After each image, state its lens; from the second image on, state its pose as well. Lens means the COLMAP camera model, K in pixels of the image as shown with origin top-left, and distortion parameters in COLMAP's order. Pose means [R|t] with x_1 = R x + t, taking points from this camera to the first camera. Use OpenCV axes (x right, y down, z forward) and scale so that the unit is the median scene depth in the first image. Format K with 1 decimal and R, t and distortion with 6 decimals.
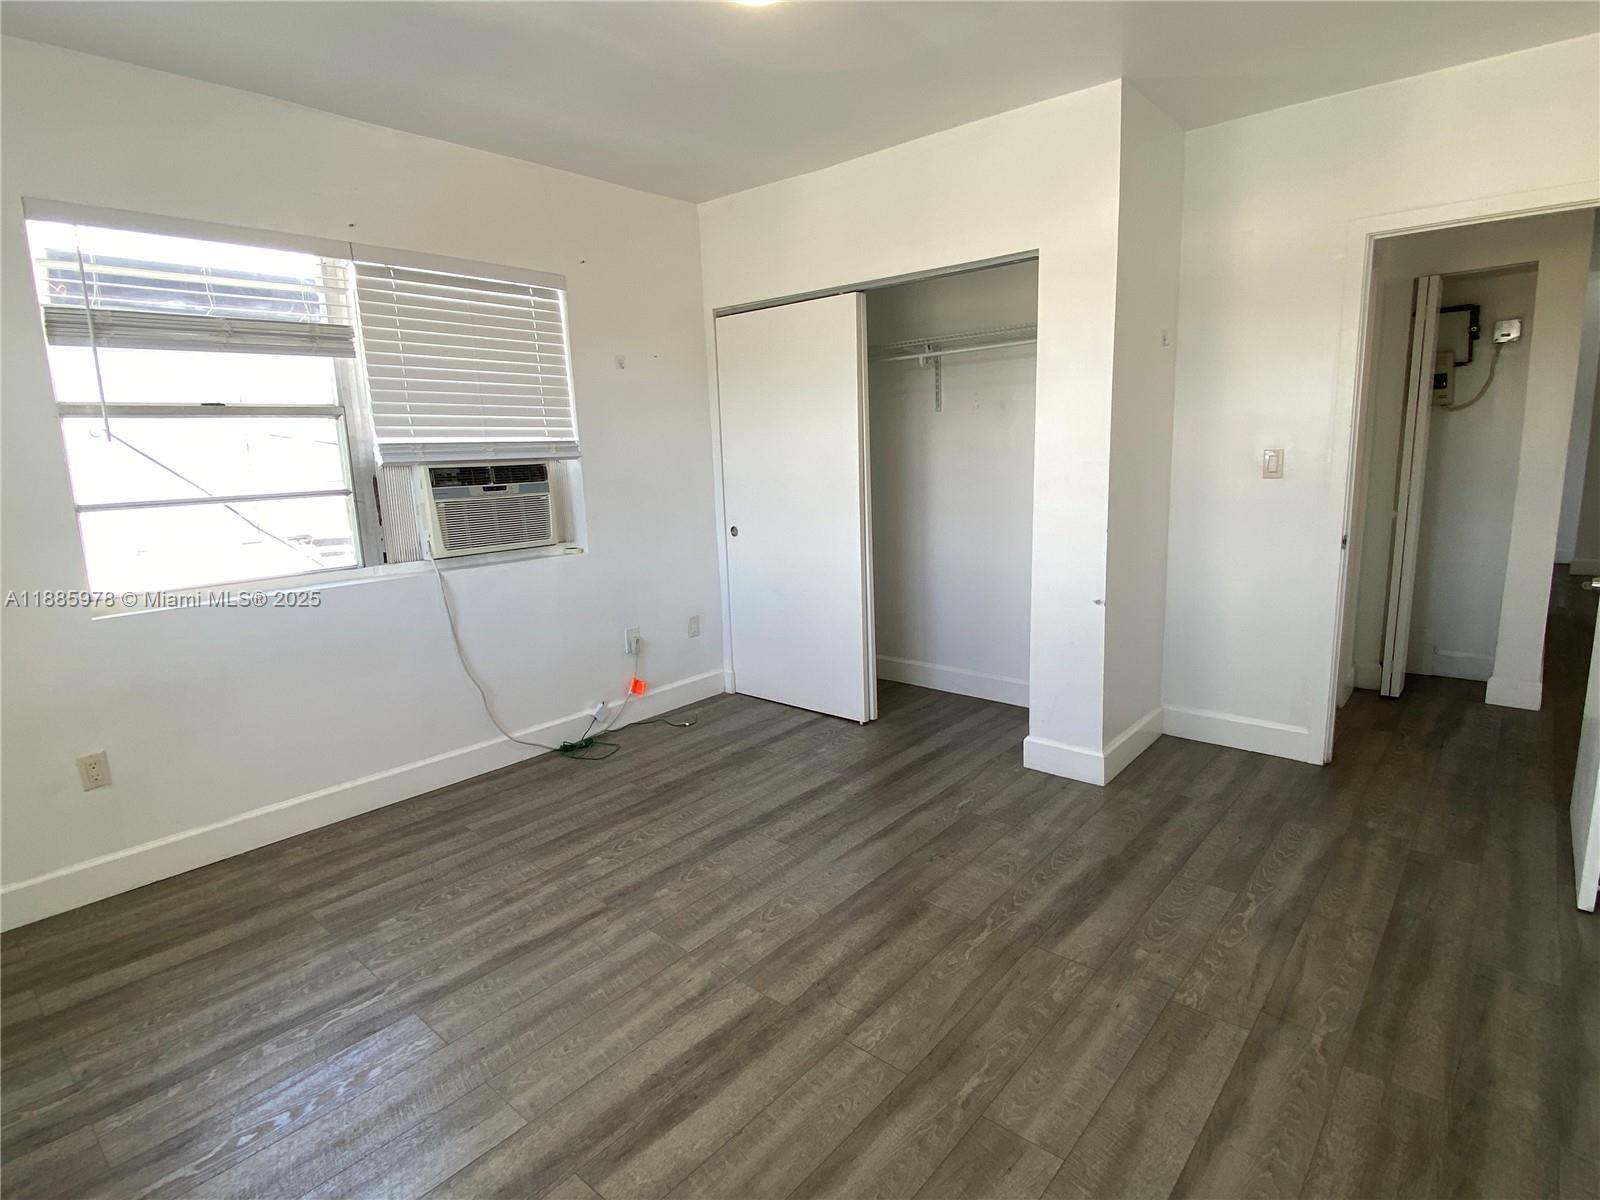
lens RADIAL K [[828.7, 0, 791.6], [0, 828.7, 595.9], [0, 0, 1]] dist [0.026624, -0.024955]
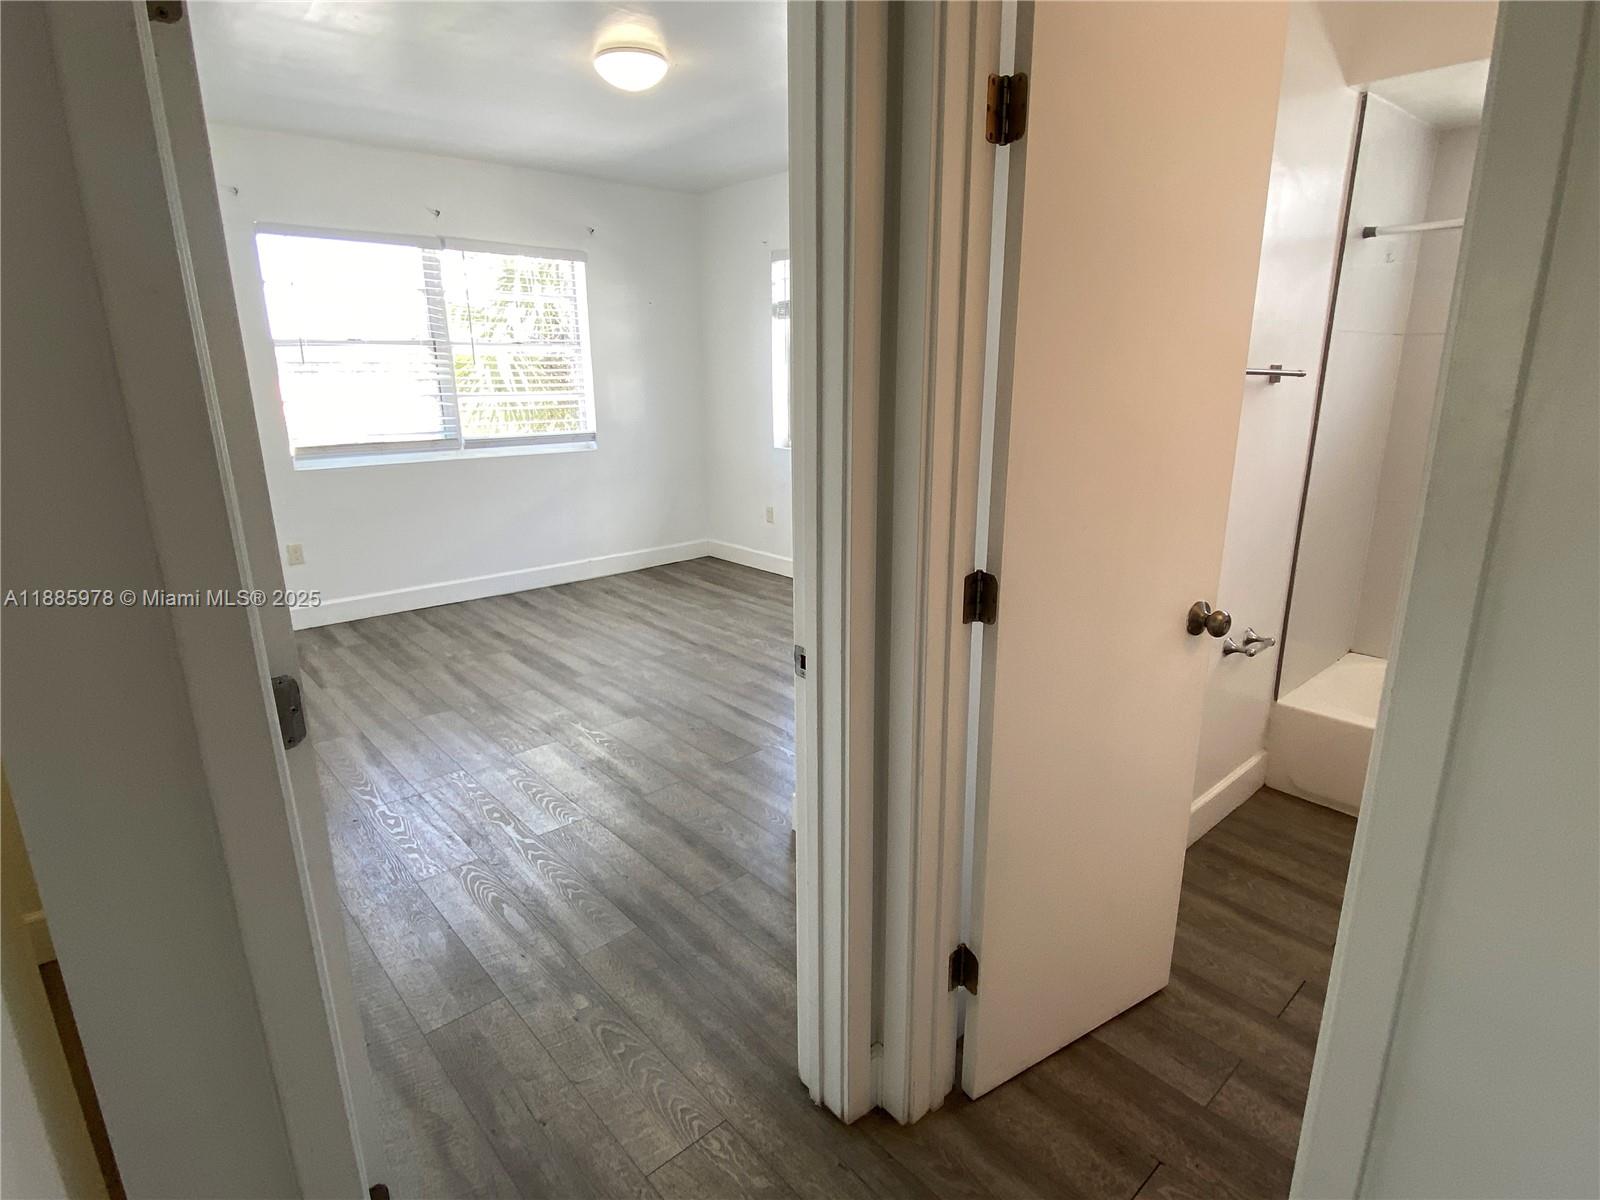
lens RADIAL K [[828.7, 0, 822.2], [0, 828.7, 590.7], [0, 0, 1]] dist [0.026624, -0.024955]
pose [[-0.095880, 0.288553, -0.952651, 1.335590], [-0.175661, 0.937135, 0.301532, -0.292900], [0.979770, 0.196255, -0.039165, 1.263102]]
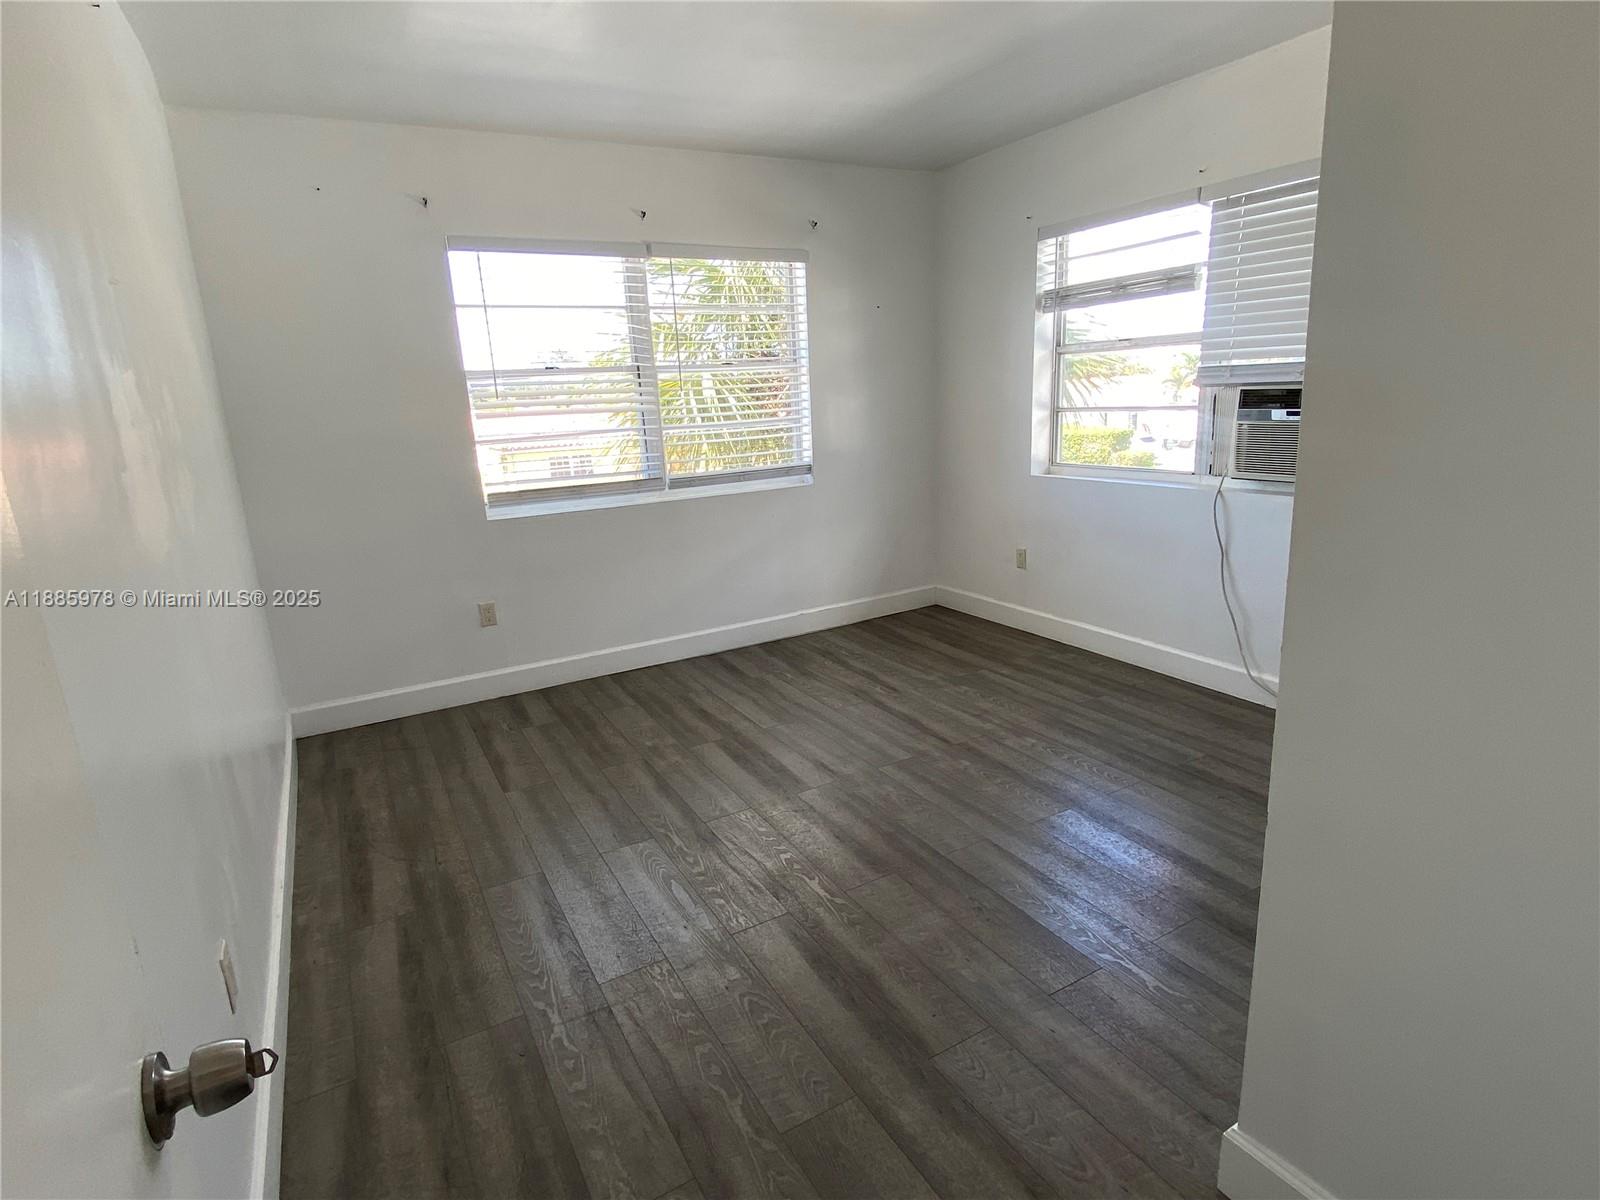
lens RADIAL K [[828.7, 0, 800.7], [0, 828.7, 590.8], [0, 0, 1]] dist [0.026624, -0.024955]
pose [[-0.320406, 0.271117, -0.907654, 0.957529], [-0.111528, 0.940708, 0.320360, -0.243035], [0.940692, 0.203874, -0.271171, 1.050716]]
